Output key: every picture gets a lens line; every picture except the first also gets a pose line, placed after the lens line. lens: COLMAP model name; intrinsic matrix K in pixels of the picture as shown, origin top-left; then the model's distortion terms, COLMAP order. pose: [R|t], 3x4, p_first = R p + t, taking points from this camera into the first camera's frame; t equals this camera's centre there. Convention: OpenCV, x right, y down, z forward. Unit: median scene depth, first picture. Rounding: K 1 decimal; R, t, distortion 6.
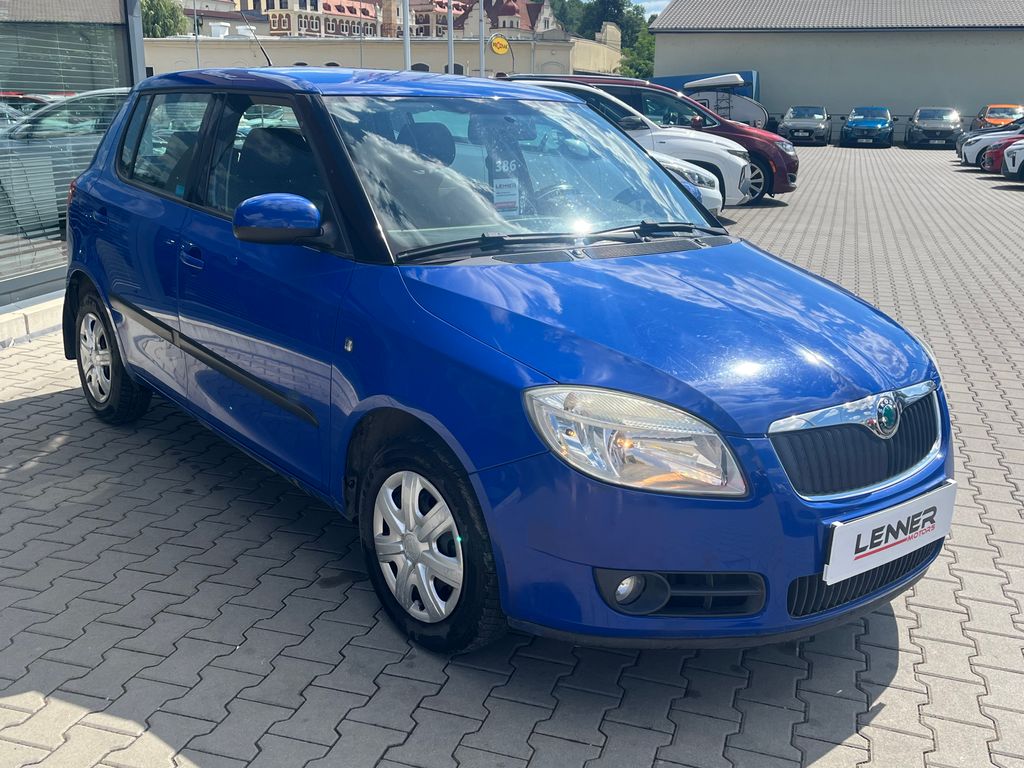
lens RADIAL K [[1058.6, 0, 512.0], [0, 1058.6, 384.0], [0, 0, 1]] dist [0.043850, -0.013627]
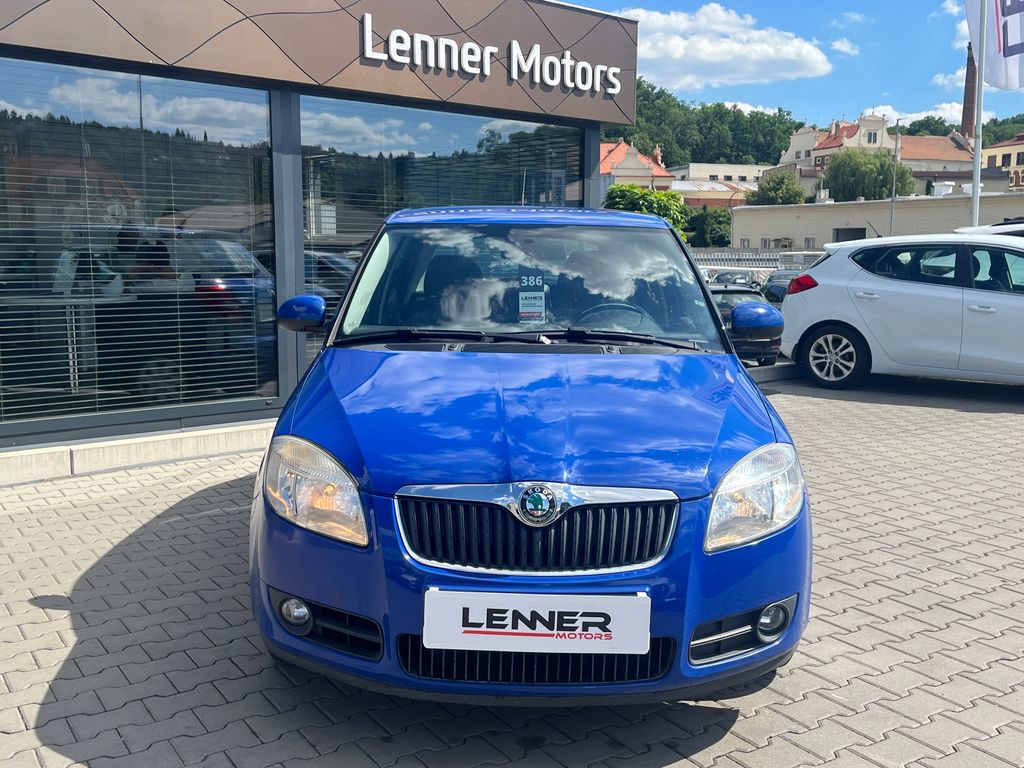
lens RADIAL K [[1058.6, 0, 512.0], [0, 1058.6, 384.0], [0, 0, 1]] dist [0.043850, -0.013627]
pose [[0.770886, 0.067090, -0.633430, 0.899674], [-0.158488, 0.983366, -0.088727, 0.009604], [0.616941, 0.168789, 0.768696, 0.171600]]
